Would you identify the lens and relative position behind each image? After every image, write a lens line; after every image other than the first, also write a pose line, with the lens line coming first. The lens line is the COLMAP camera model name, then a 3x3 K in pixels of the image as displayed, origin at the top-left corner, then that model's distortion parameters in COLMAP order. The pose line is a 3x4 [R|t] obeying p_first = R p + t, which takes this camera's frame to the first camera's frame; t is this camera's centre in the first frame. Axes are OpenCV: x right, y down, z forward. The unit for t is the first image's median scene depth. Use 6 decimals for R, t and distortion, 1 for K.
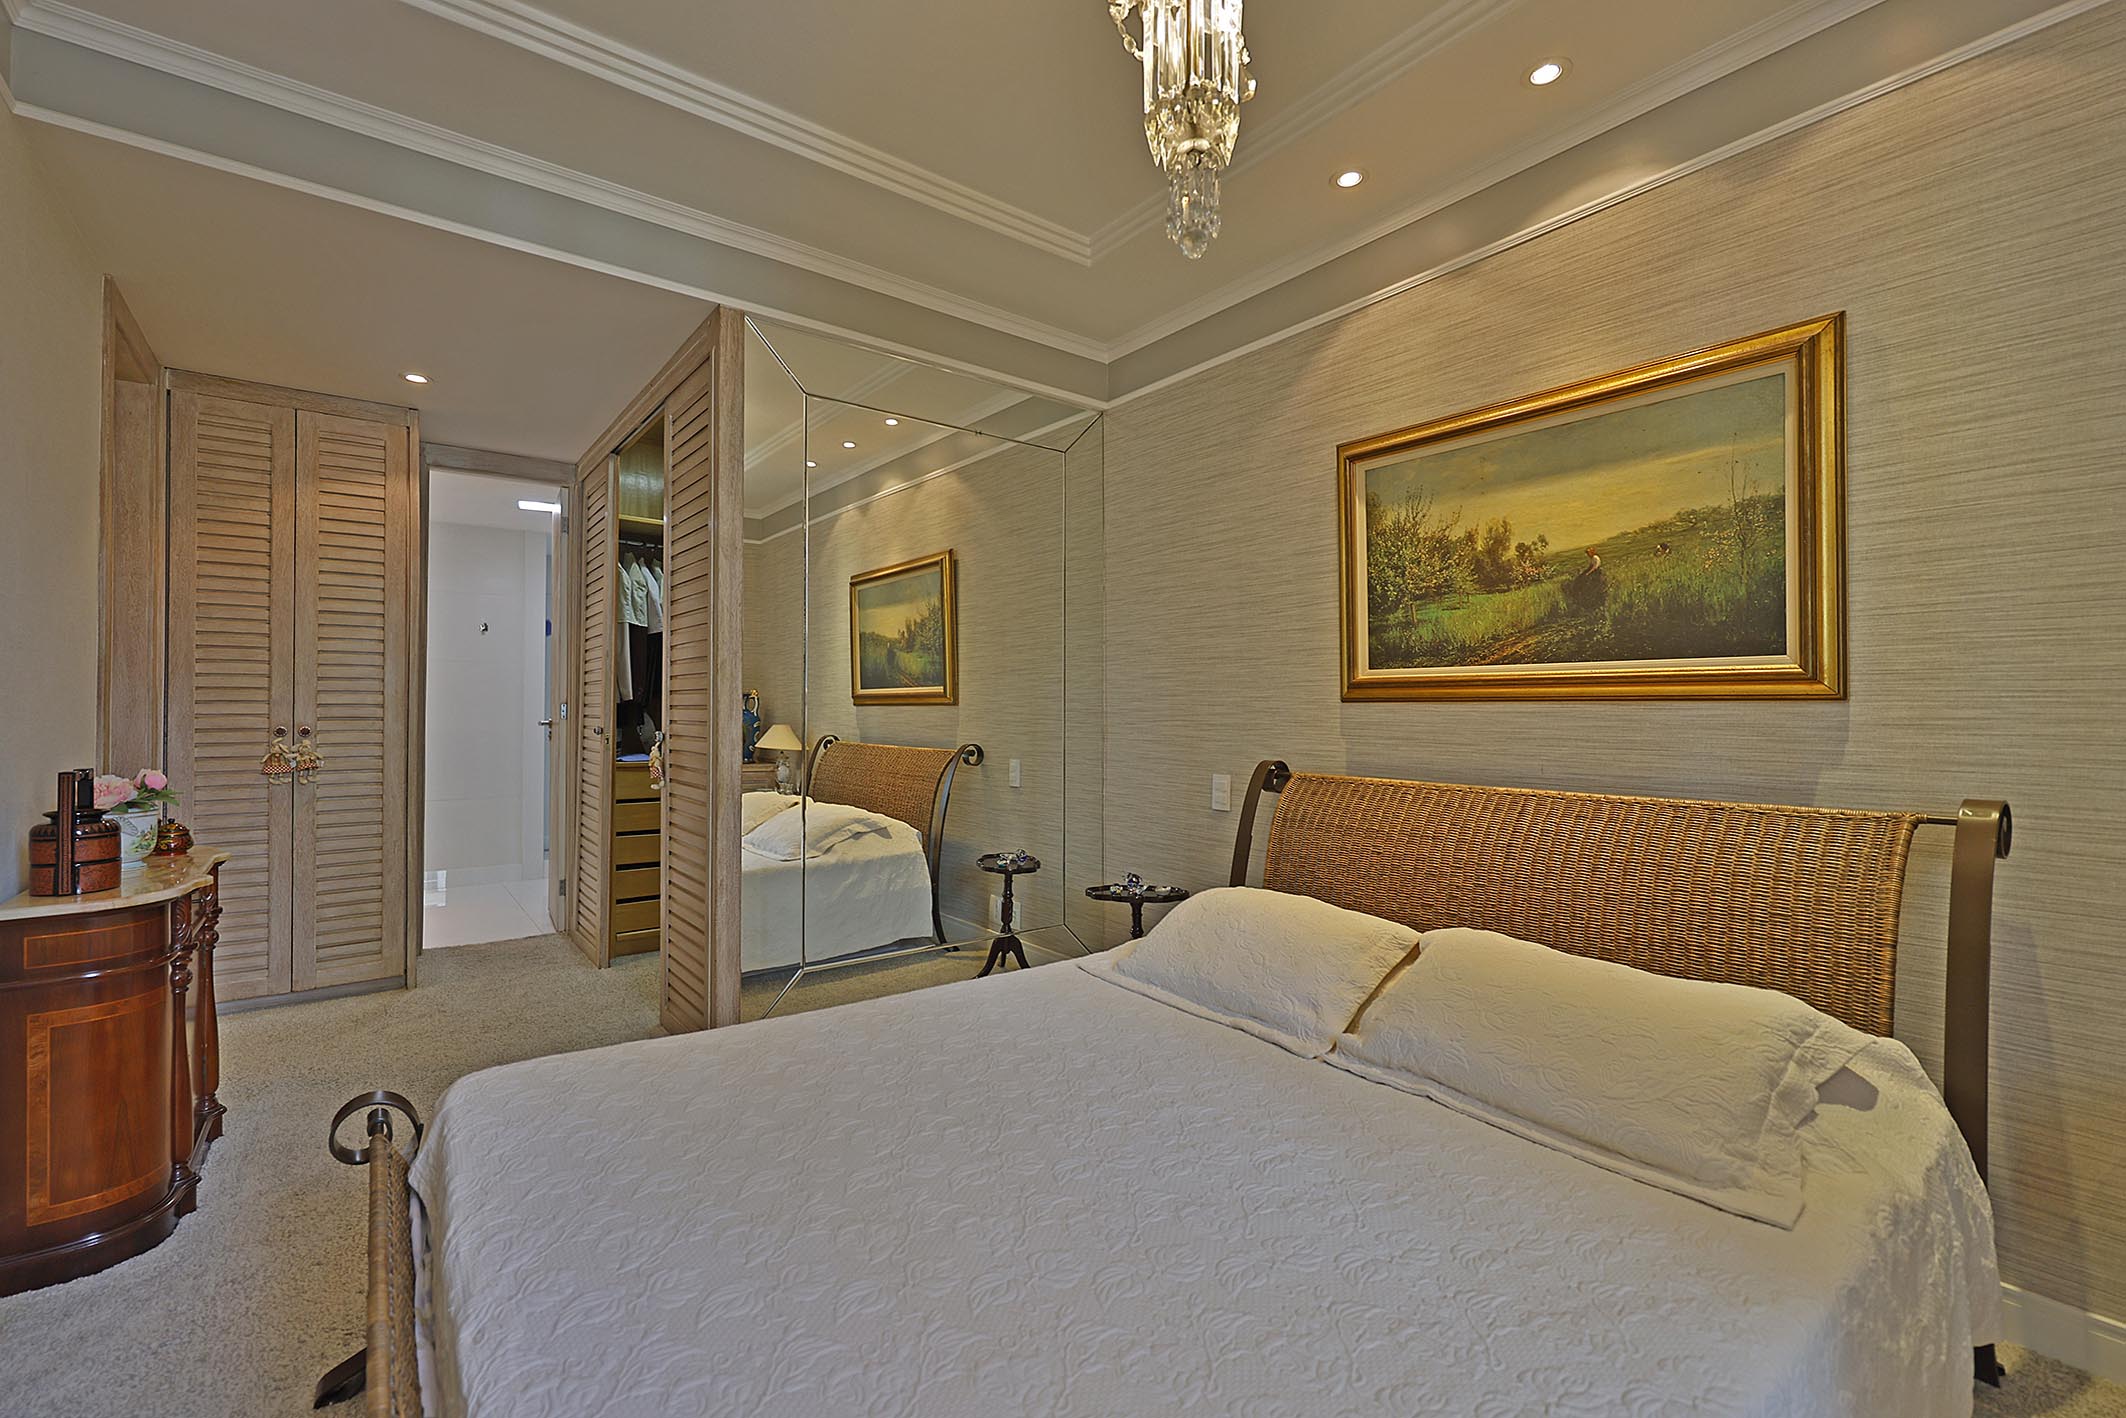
lens RADIAL K [[909.6, 0, 1065.9], [0, 909.6, 706.4], [0, 0, 1]] dist [-0.001867, 0.000314]
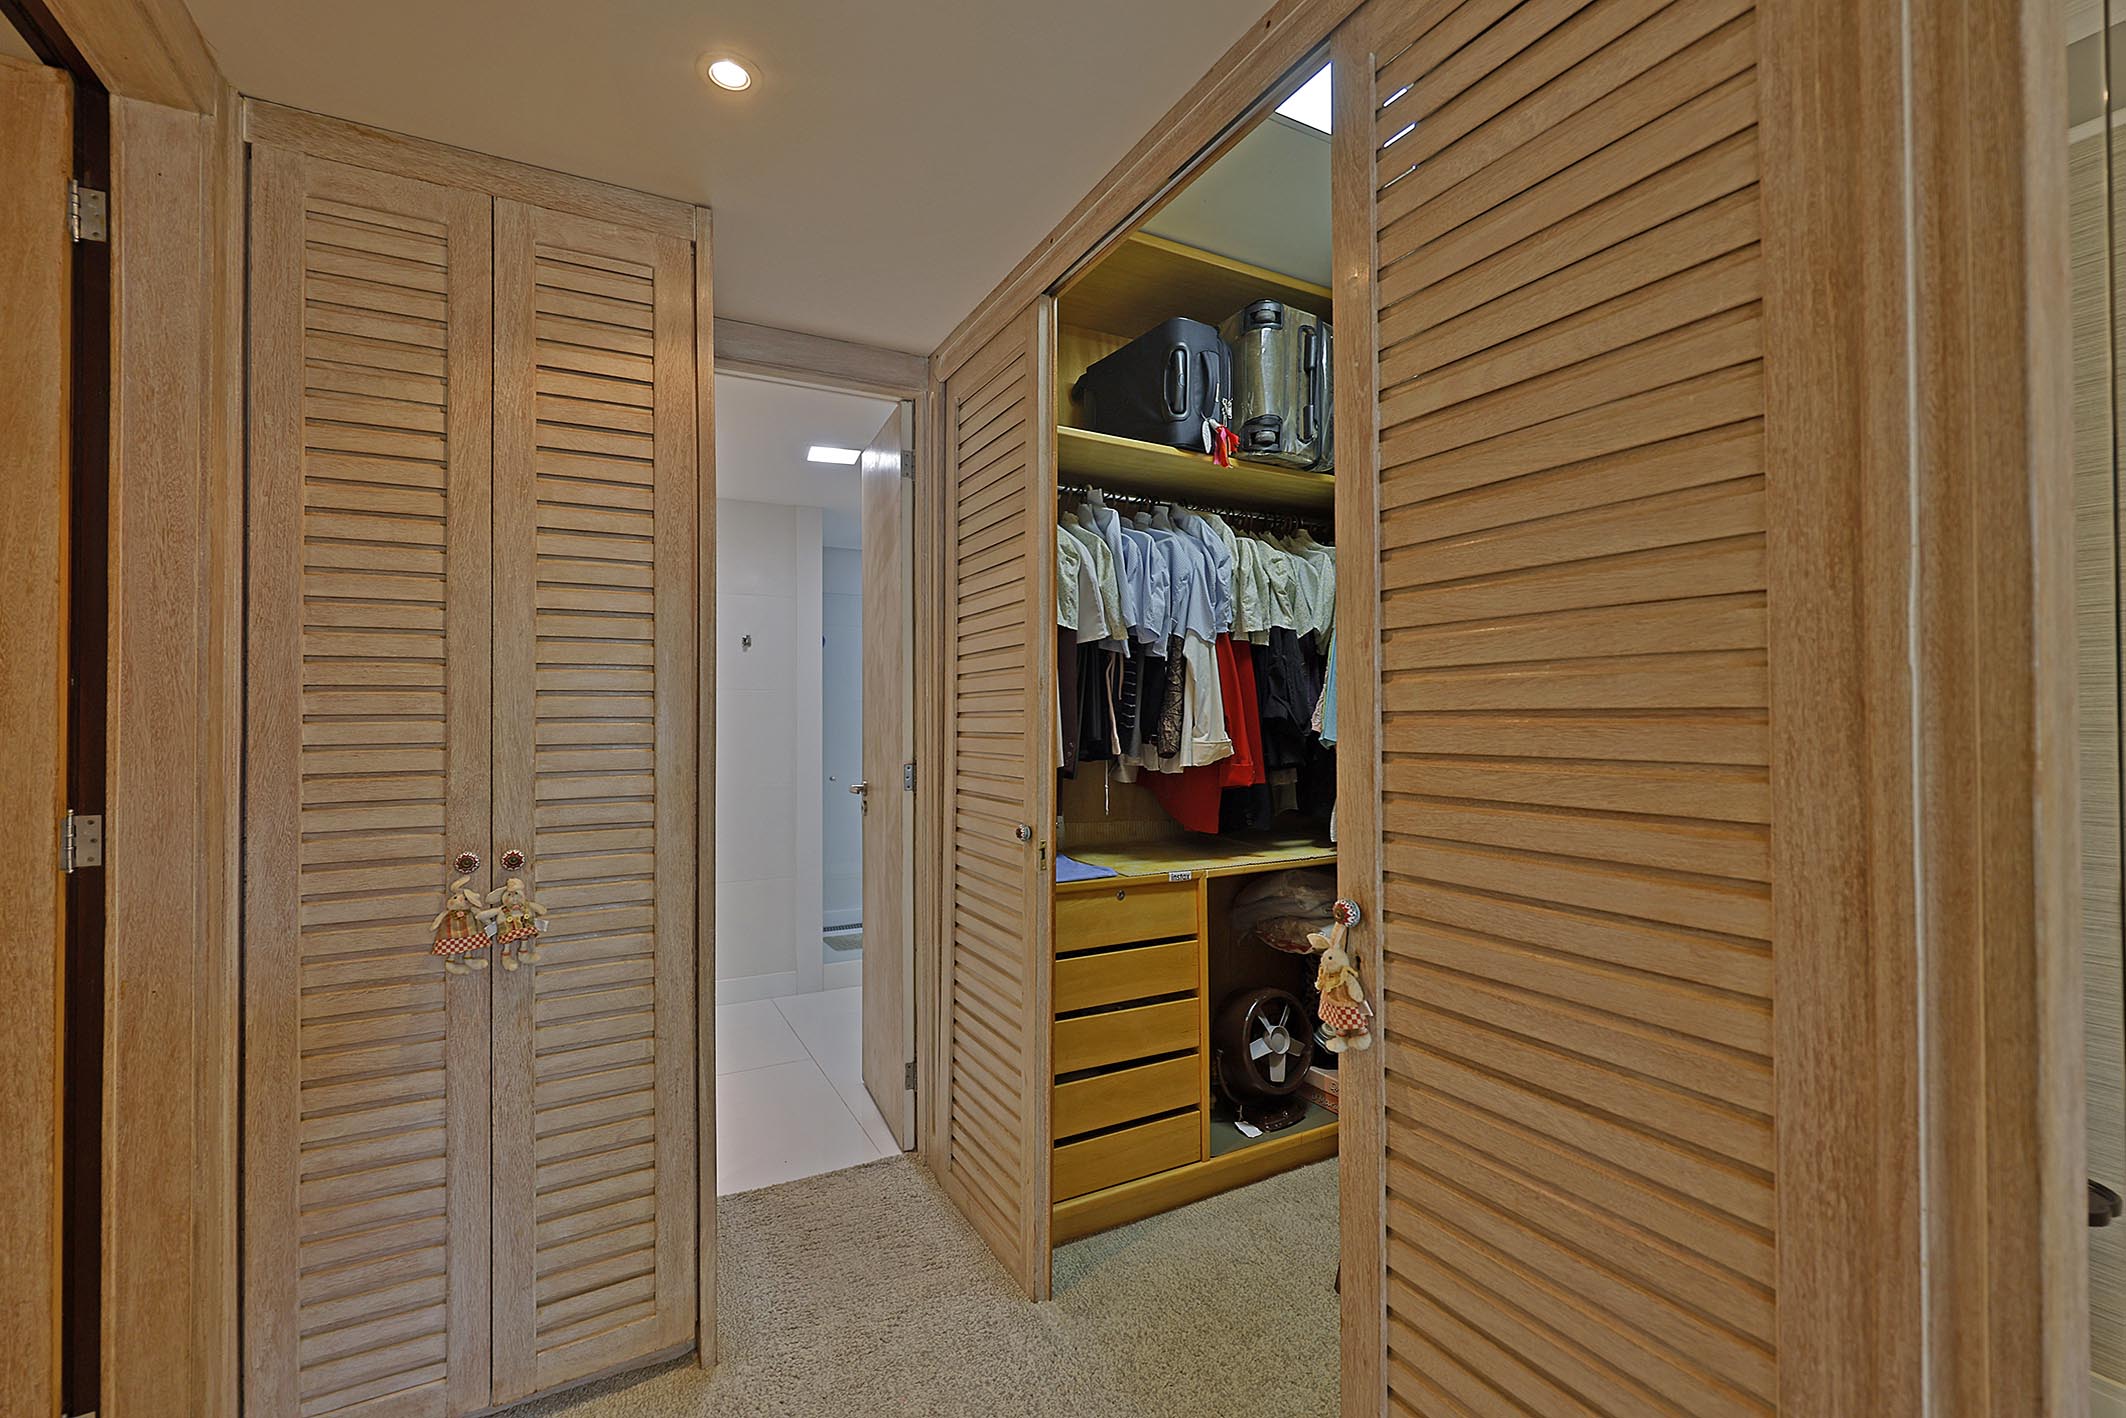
lens RADIAL K [[909.6, 0, 1062.7], [0, 909.6, 707.9], [0, 0, 1]] dist [-0.001867, 0.000314]
pose [[0.986710, -0.009059, -0.162237, -0.473846], [0.008573, 0.999956, -0.003695, -0.048776], [0.162264, 0.002255, 0.986745, 0.574979]]
